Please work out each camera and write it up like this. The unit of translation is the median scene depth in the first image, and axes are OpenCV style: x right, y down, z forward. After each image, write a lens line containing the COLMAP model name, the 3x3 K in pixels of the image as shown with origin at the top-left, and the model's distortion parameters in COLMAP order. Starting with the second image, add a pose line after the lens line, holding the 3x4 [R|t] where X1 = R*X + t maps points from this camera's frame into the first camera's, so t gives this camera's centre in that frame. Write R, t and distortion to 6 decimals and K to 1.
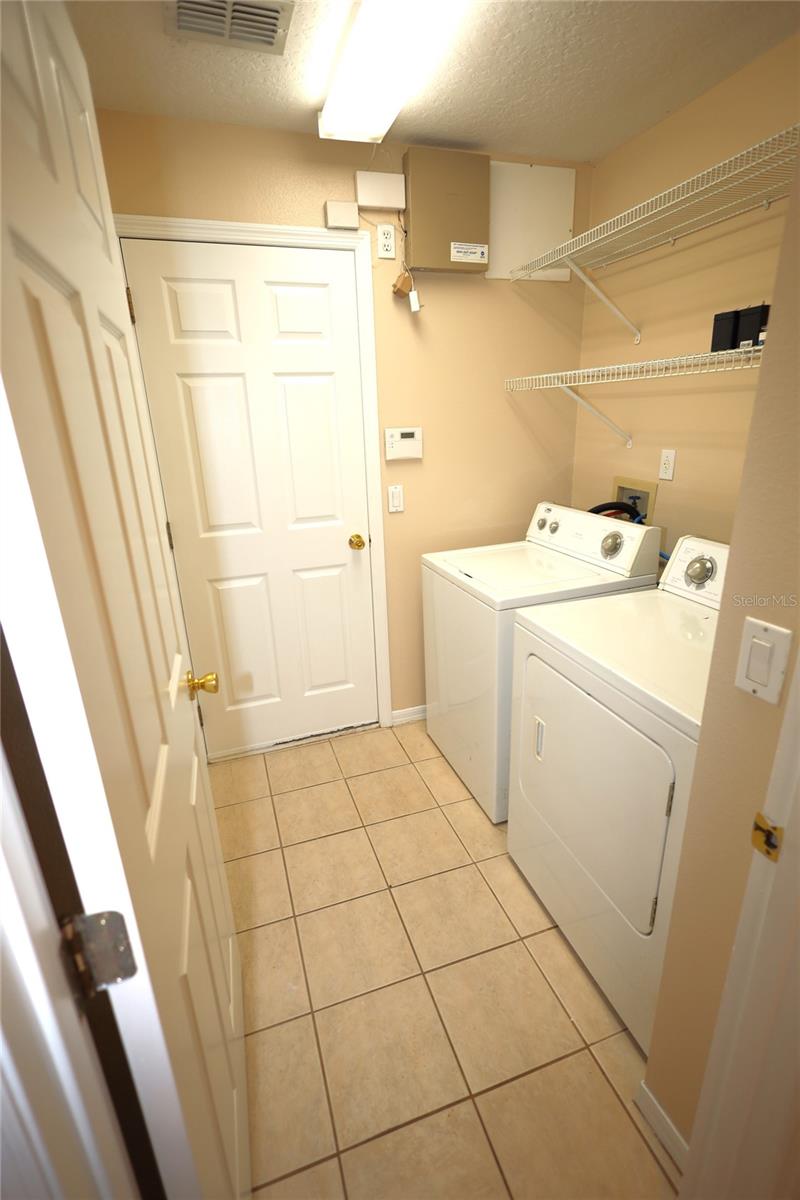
lens RADIAL K [[548.3, 0, 400.0], [0, 548.3, 600.0], [0, 0, 1]] dist [0.001493, 0.000404]
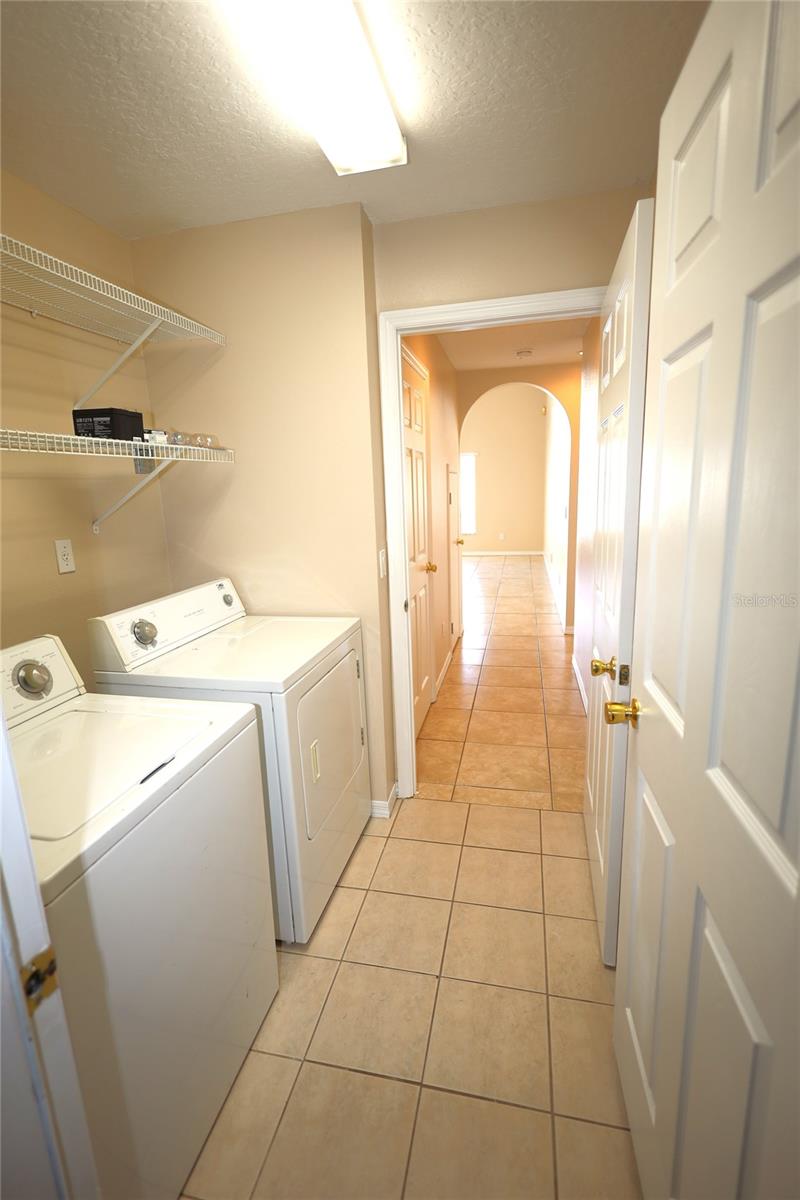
lens RADIAL K [[548.3, 0, 400.0], [0, 548.3, 600.0], [0, 0, 1]] dist [0.001493, 0.000404]
pose [[-0.849068, -0.044181, 0.526433, -0.316388], [0.231670, 0.864426, 0.446202, -0.331570], [-0.474776, 0.500815, -0.723721, 1.049160]]
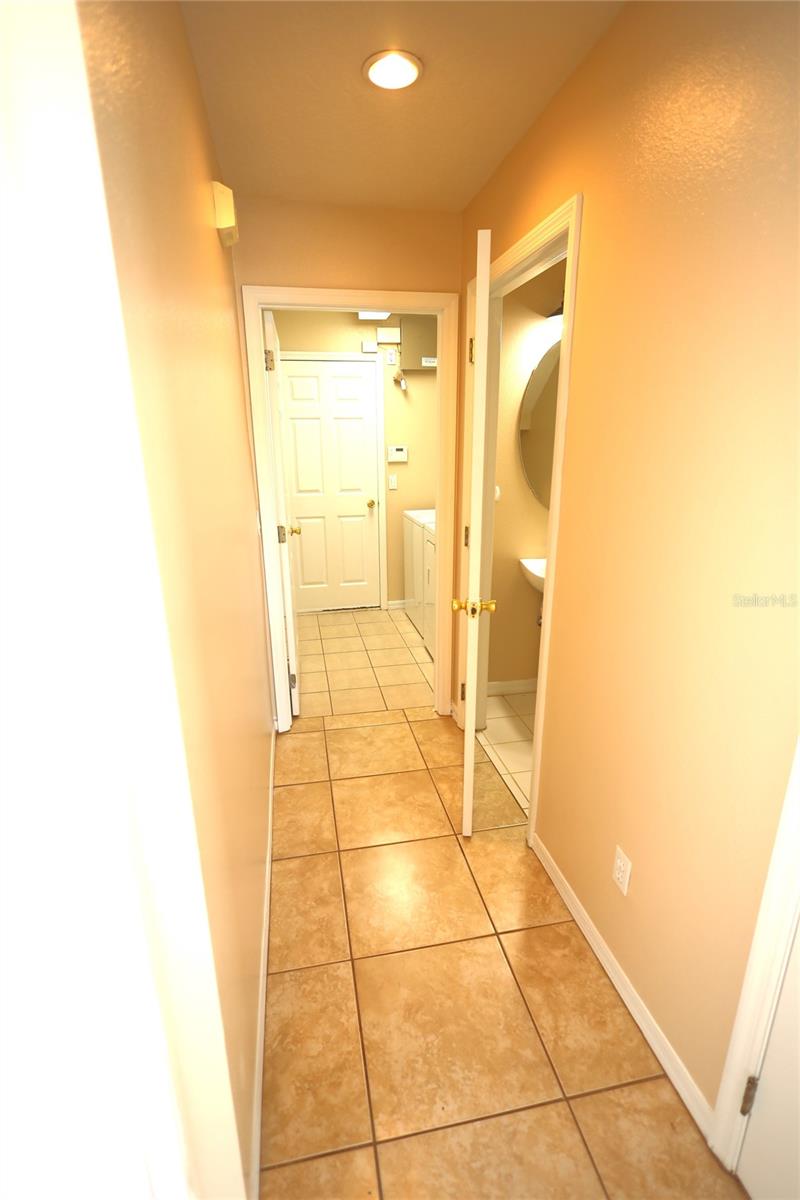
lens RADIAL K [[548.3, 0, 400.0], [0, 548.3, 600.0], [0, 0, 1]] dist [0.001493, 0.000404]
pose [[0.990012, 0.062853, -0.126198, 0.297210], [-0.067009, 0.997332, -0.028958, 0.292969], [0.124041, 0.037125, 0.991582, -0.925631]]
